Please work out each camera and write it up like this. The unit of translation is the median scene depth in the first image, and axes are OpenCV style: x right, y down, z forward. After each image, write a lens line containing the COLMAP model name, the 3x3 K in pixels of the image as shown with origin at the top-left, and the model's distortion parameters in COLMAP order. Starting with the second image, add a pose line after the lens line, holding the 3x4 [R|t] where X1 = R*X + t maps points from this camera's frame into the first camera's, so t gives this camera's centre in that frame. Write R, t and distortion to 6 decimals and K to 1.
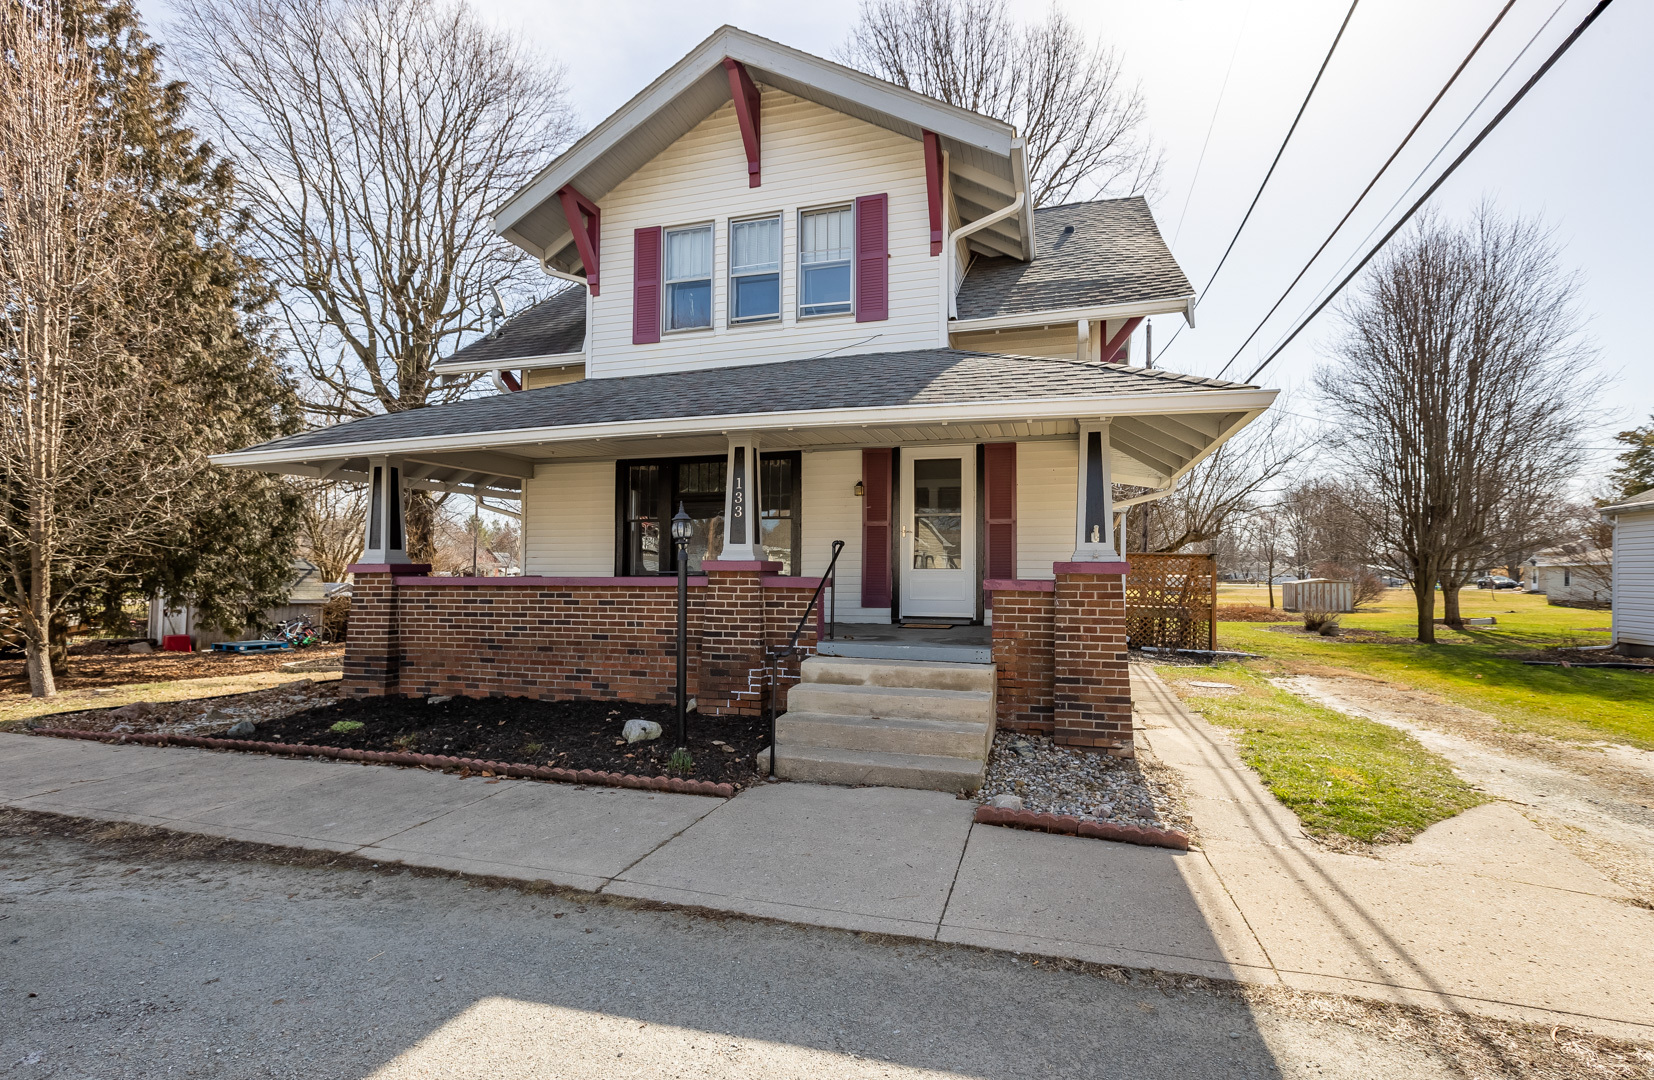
lens RADIAL K [[749.9, 0, 860.1], [0, 749.9, 550.1], [0, 0, 1]] dist [-0.009662, 0.003471]
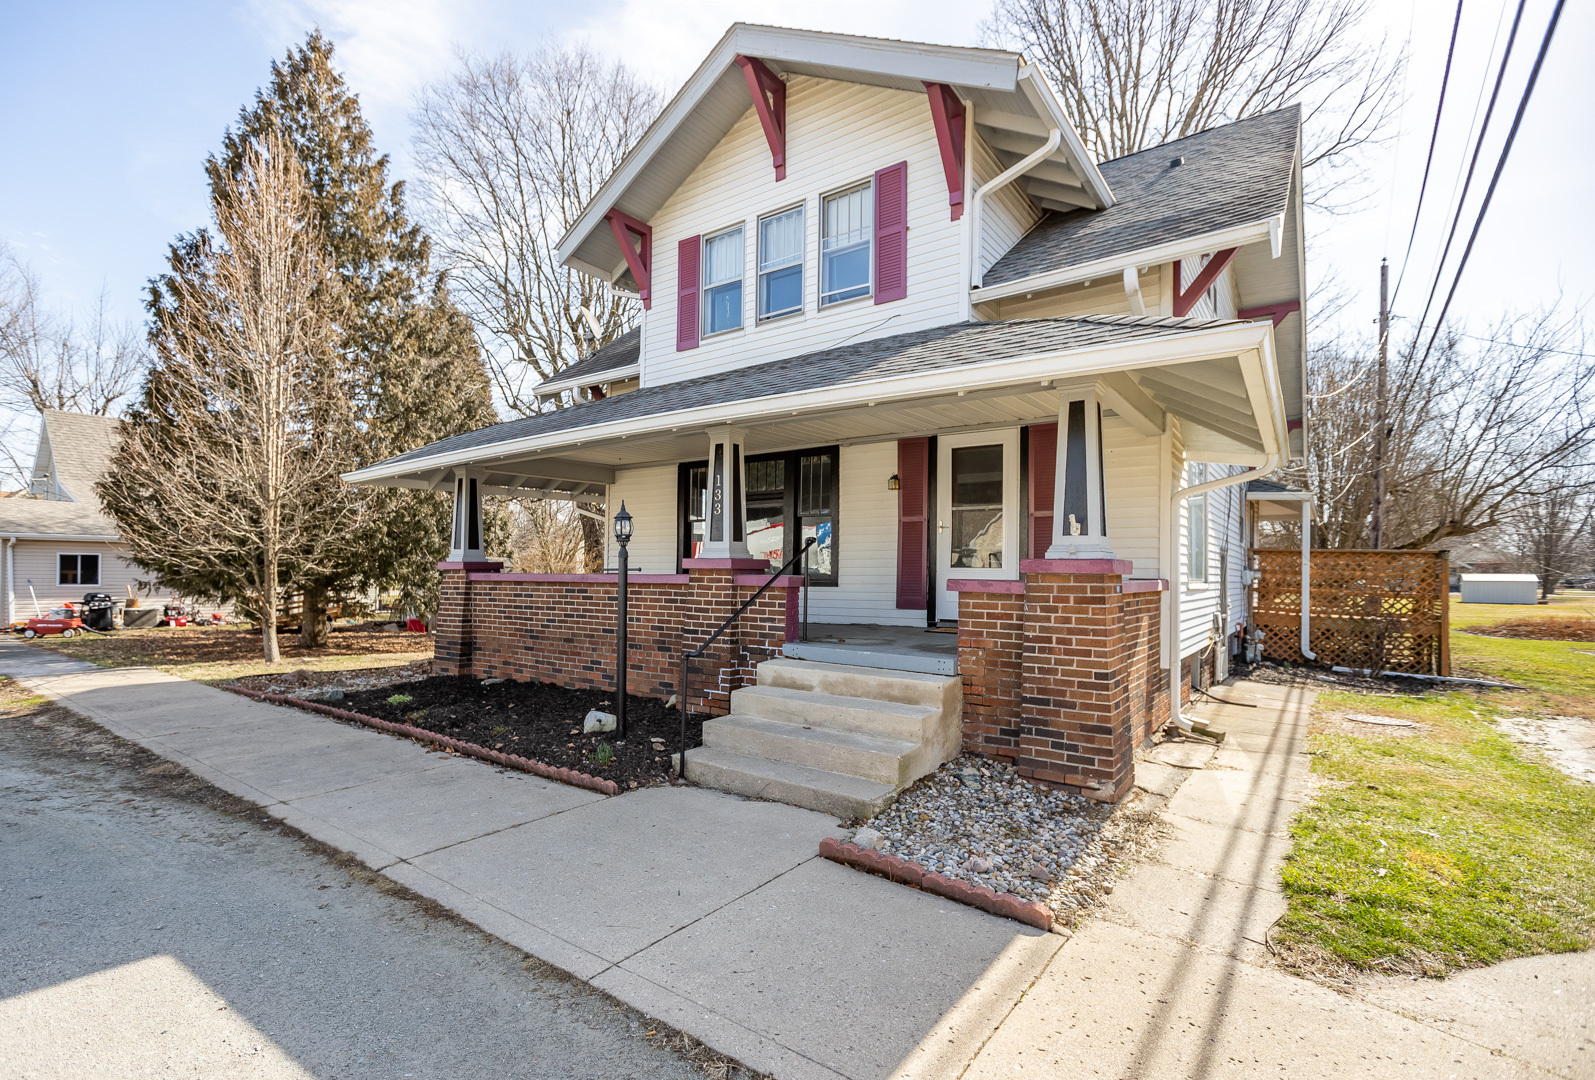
lens RADIAL K [[743.9, 0, 794.9], [0, 743.9, 550.7], [0, 0, 1]] dist [-0.005405, 0.002711]
pose [[0.934235, -0.005073, -0.356622, 0.290601], [0.005130, 0.999987, -0.000786, 0.005170], [0.356621, -0.001095, 0.934249, 0.118591]]
